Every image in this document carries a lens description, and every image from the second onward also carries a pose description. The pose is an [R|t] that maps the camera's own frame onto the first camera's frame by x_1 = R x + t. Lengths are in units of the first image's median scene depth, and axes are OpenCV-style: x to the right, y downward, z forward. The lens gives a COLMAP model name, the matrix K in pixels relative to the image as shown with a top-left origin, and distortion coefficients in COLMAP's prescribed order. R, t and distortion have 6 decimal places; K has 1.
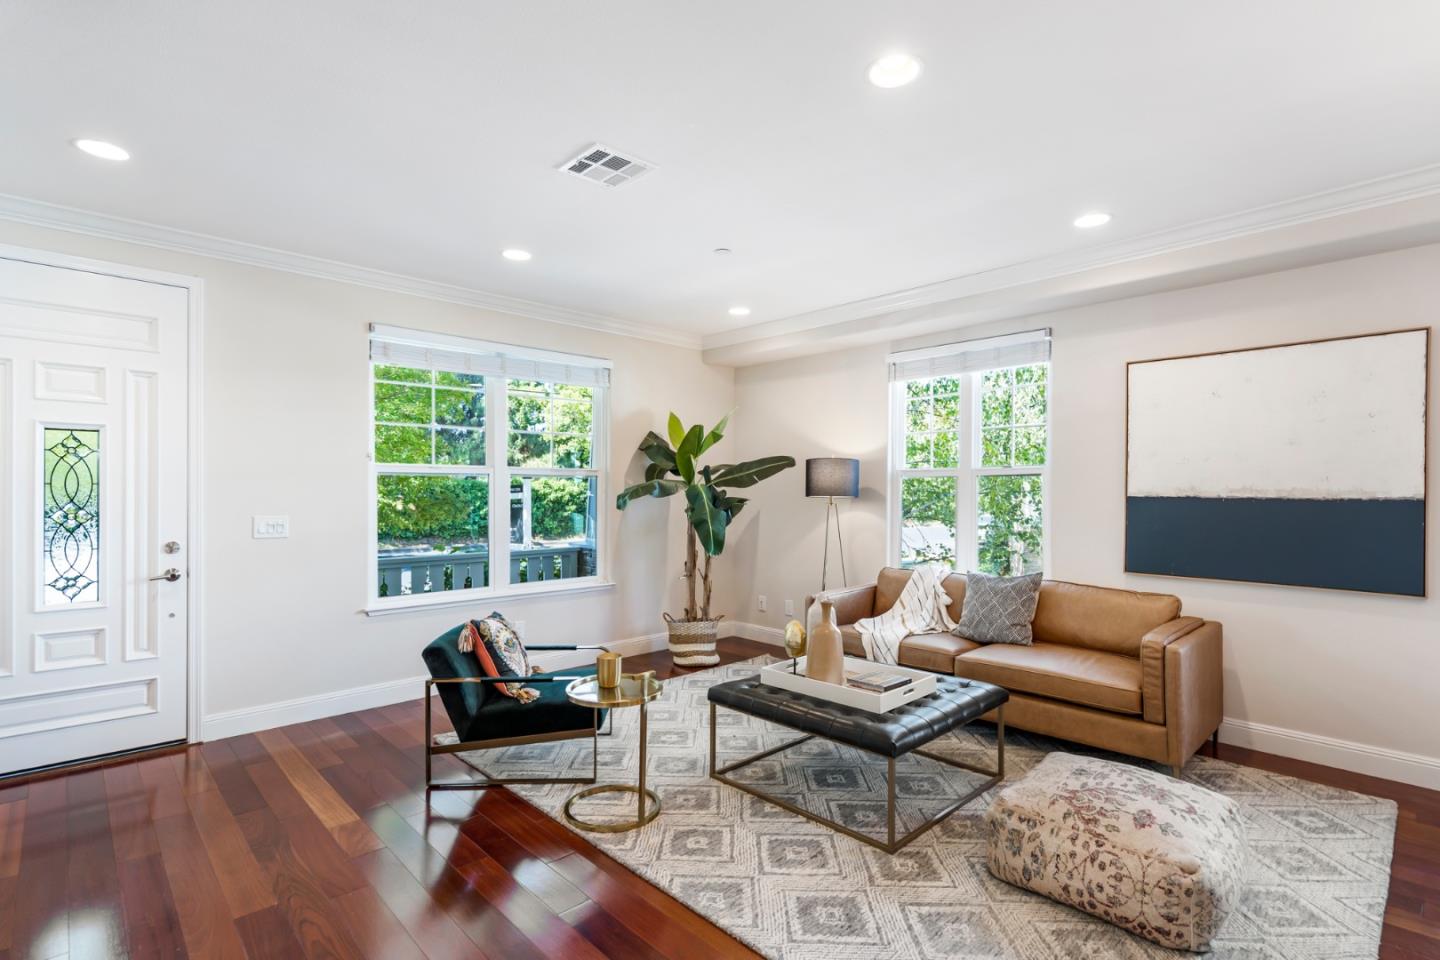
lens RADIAL K [[665.0, 0, 719.7], [0, 665.0, 487.2], [0, 0, 1]] dist [-0.001566, 0.001938]
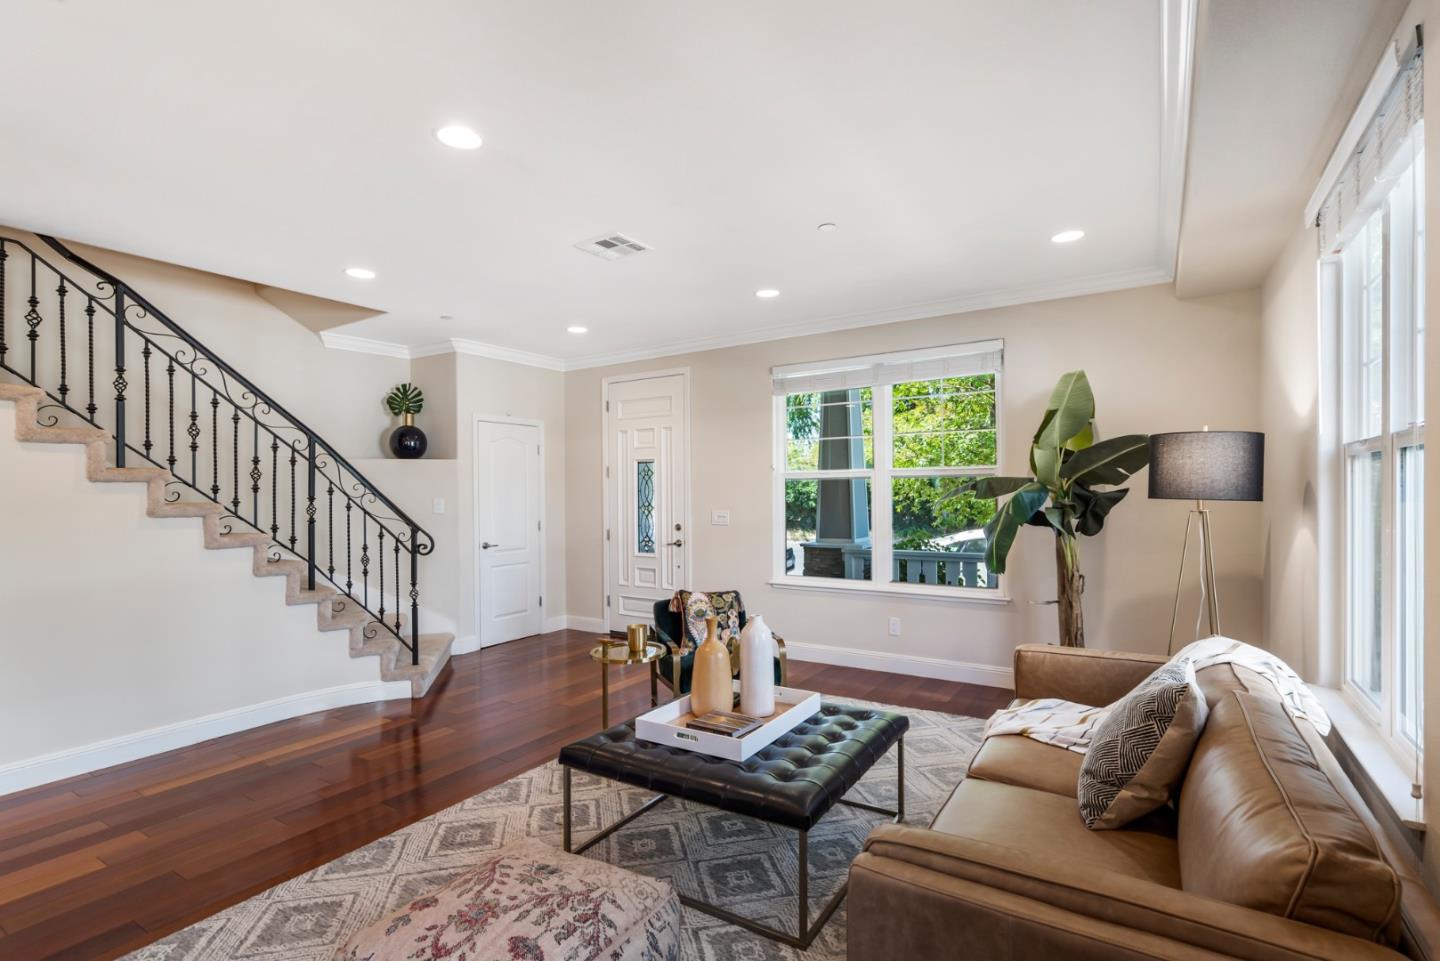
lens RADIAL K [[665.0, 0, 723.8], [0, 665.0, 489.3], [0, 0, 1]] dist [-0.001566, 0.001938]
pose [[0.276791, -0.006631, -0.960907, 0.871147], [0.016093, 0.999868, -0.002265, -0.001570], [0.960795, -0.014837, 0.276861, 0.646676]]
